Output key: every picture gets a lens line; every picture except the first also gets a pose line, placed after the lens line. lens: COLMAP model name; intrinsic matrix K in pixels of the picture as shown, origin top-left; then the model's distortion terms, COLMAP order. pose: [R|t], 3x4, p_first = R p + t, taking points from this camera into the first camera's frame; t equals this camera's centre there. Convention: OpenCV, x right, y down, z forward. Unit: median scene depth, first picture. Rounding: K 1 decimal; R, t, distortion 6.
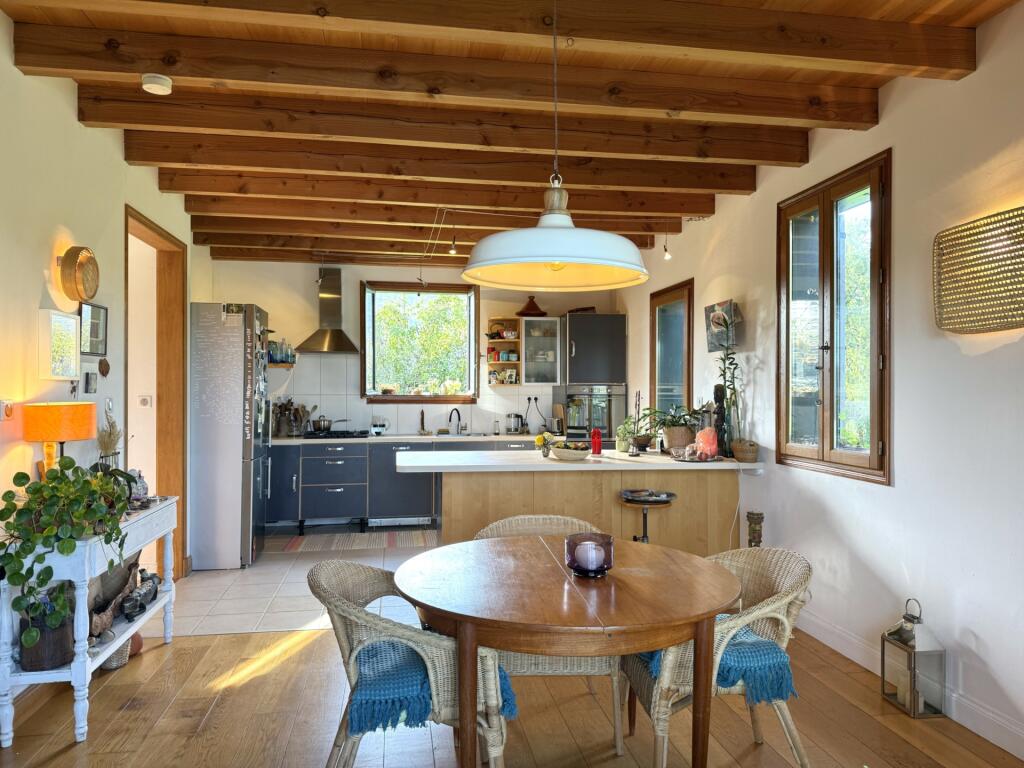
lens RADIAL K [[714.9, 0, 512.0], [0, 714.9, 384.0], [0, 0, 1]] dist [0.000876, 0.000040]
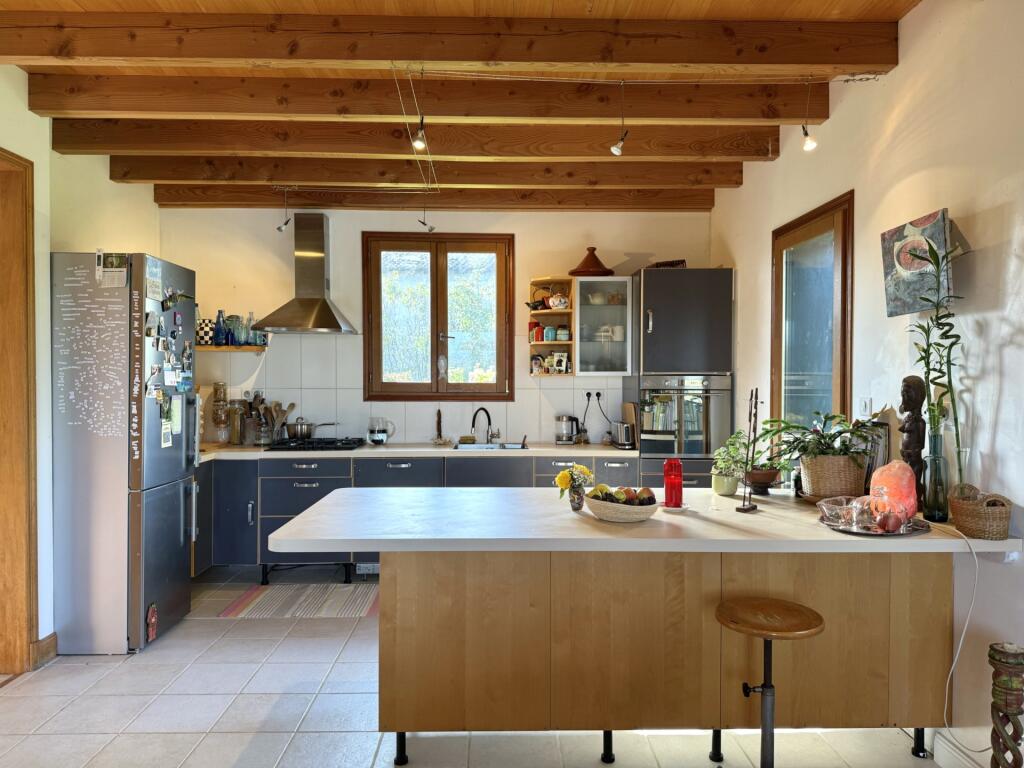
lens RADIAL K [[709.0, 0, 512.0], [0, 709.0, 384.0], [0, 0, 1]] dist [0.036698, -0.091551]
pose [[0.989939, 0.001046, -0.141493, 0.055980], [0.001604, 0.999825, 0.018618, -0.003171], [0.141488, -0.018658, 0.989764, 0.346622]]
